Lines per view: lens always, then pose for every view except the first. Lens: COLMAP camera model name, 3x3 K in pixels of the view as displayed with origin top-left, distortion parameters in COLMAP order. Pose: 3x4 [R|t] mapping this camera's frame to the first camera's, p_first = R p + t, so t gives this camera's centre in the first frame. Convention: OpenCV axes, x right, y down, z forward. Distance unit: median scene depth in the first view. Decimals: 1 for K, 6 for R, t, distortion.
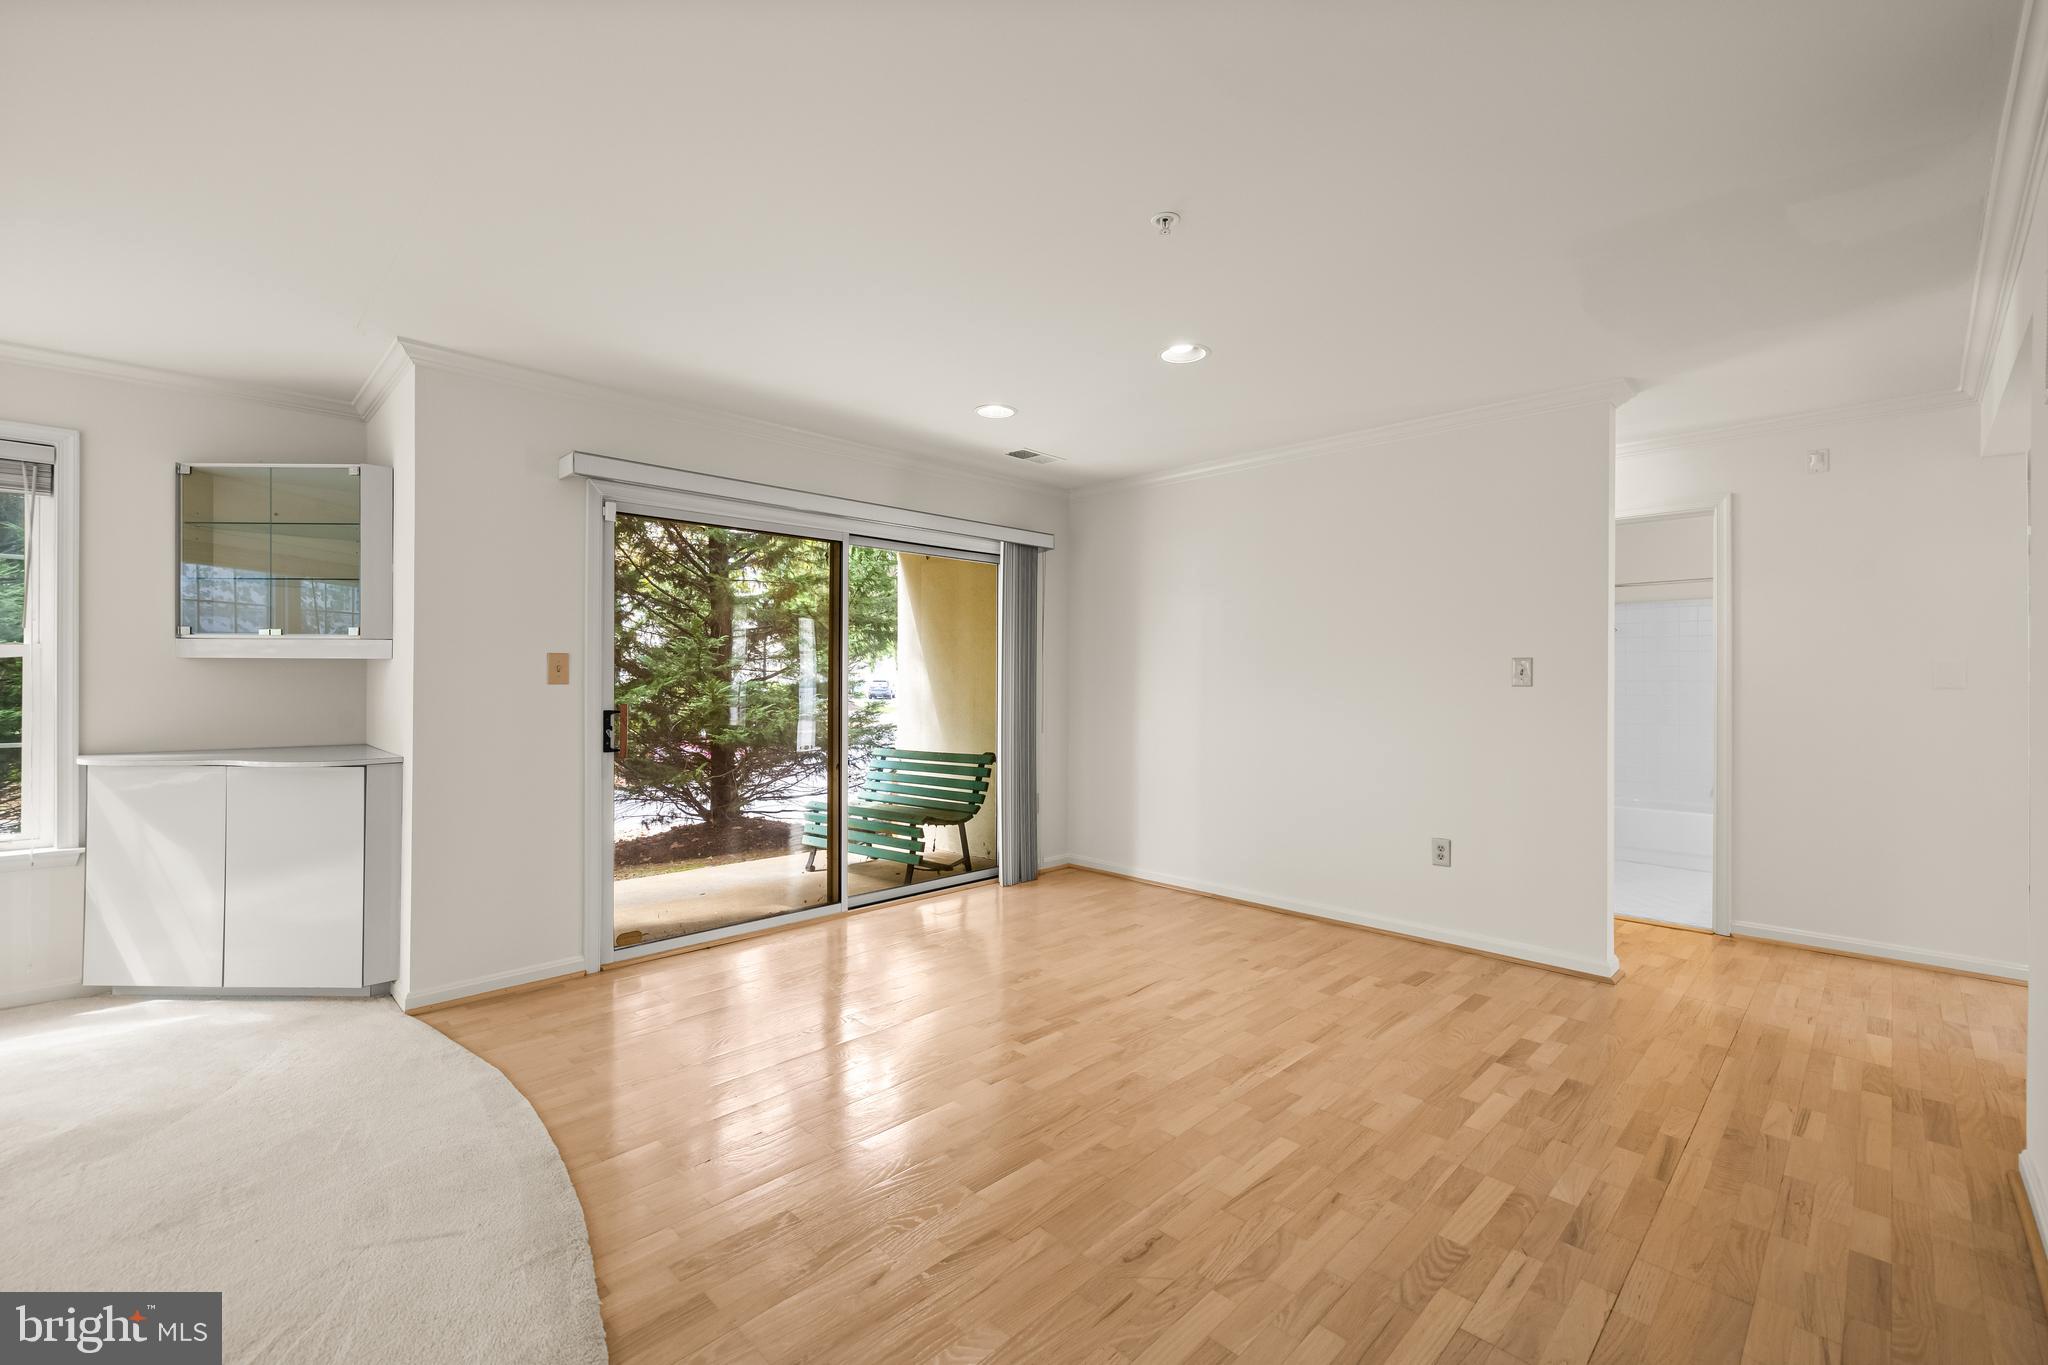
lens RADIAL K [[866.4, 0, 1025.8], [0, 866.4, 680.6], [0, 0, 1]] dist [0.002928, 0.001051]
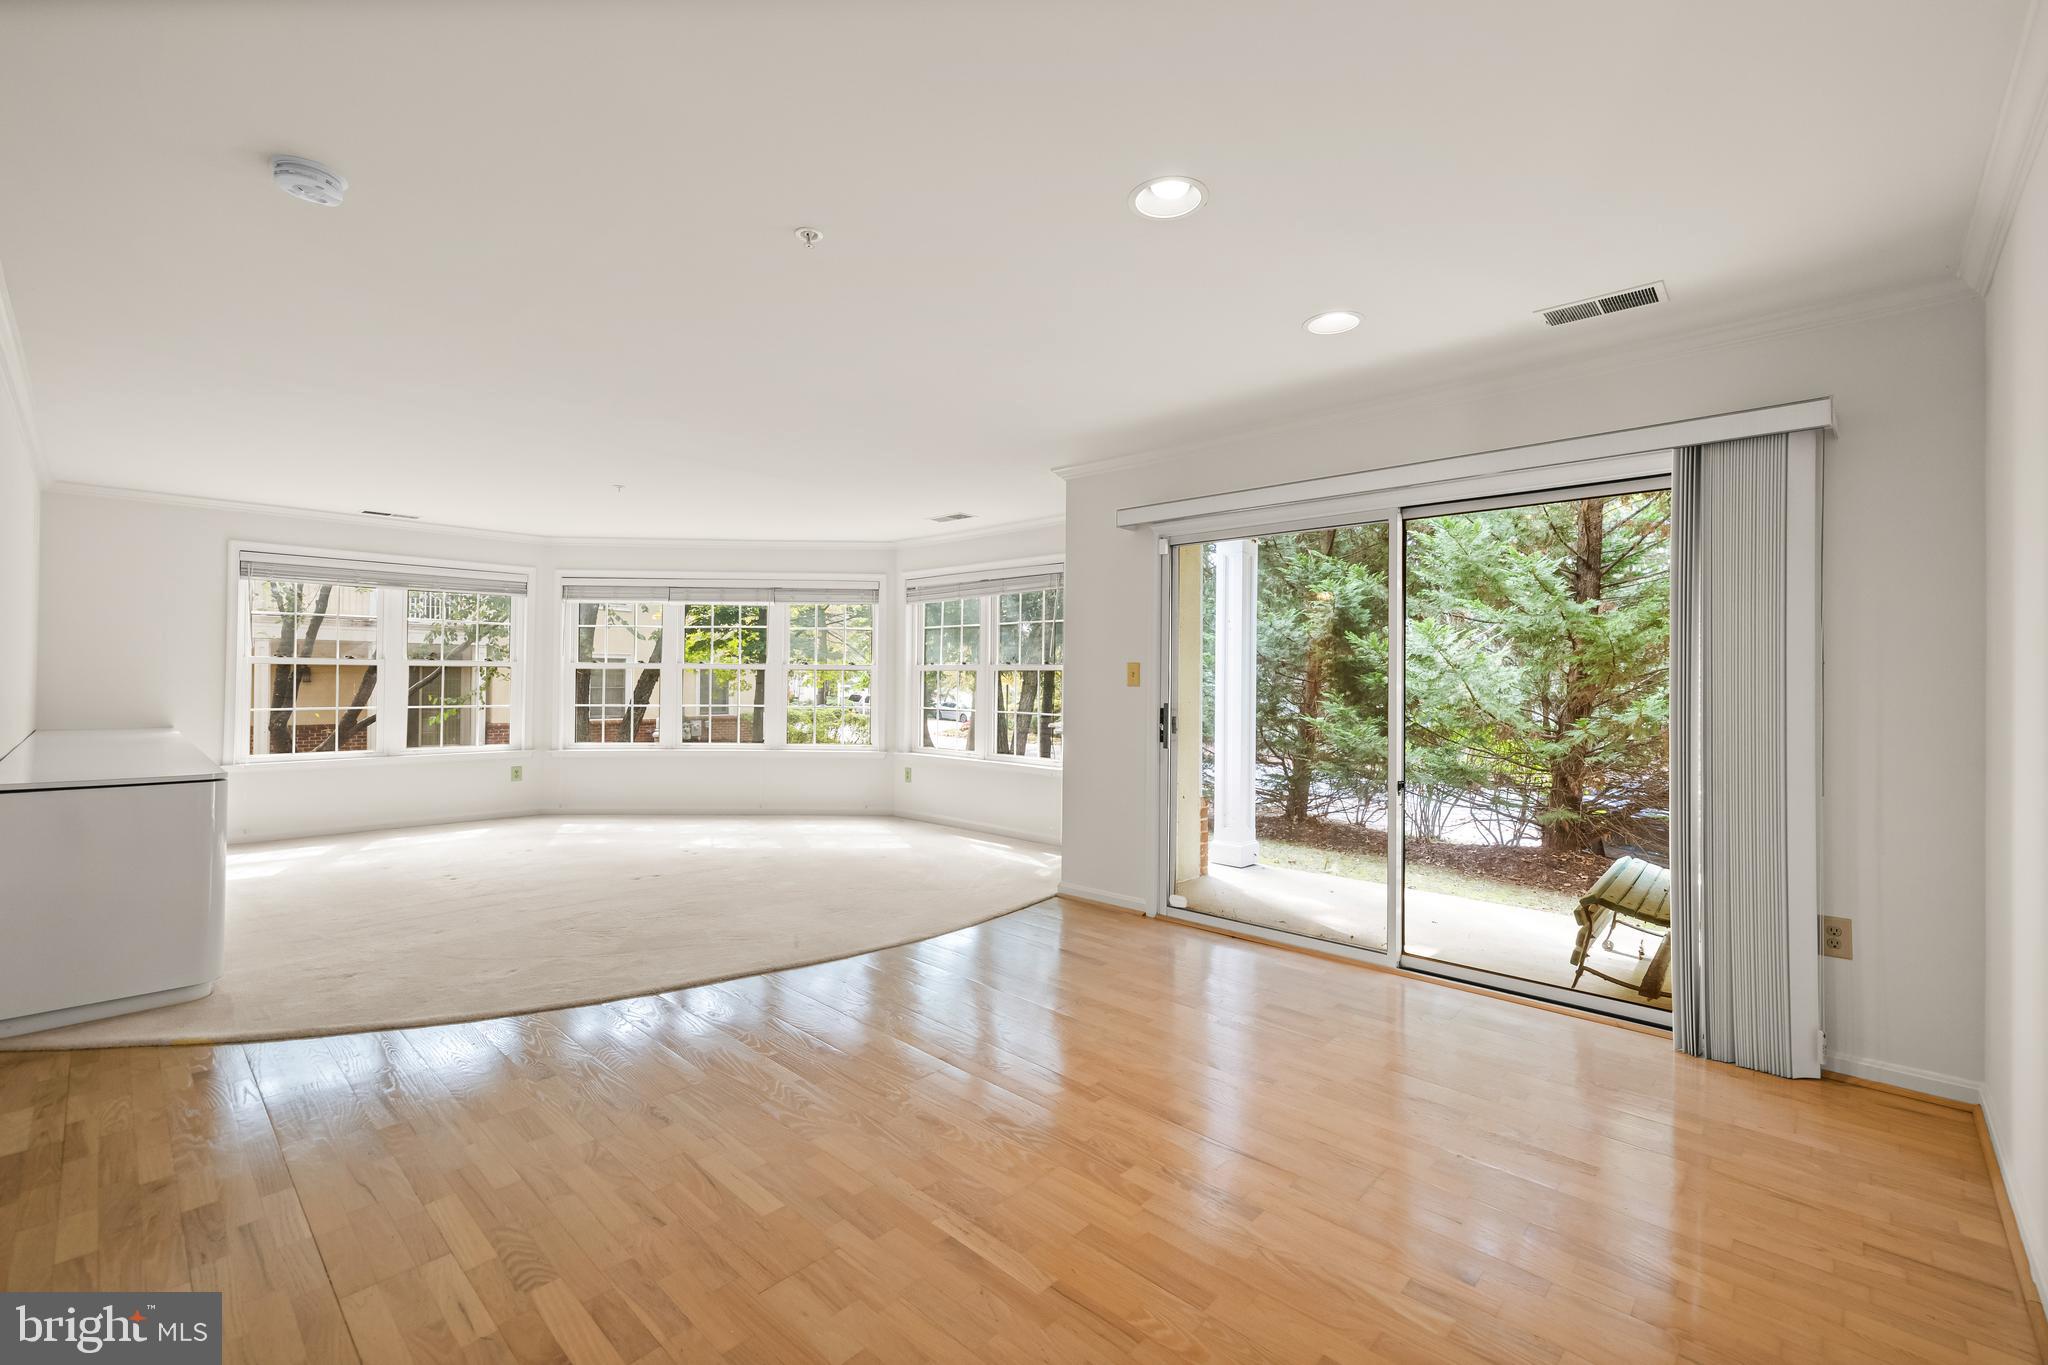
lens RADIAL K [[866.4, 0, 1020.3], [0, 866.4, 676.1], [0, 0, 1]] dist [0.002928, 0.001051]
pose [[0.031871, -0.007132, -0.999467, 0.814195], [-0.011797, 0.999902, -0.007511, 0.000396], [0.999422, 0.012030, 0.031784, 0.834075]]
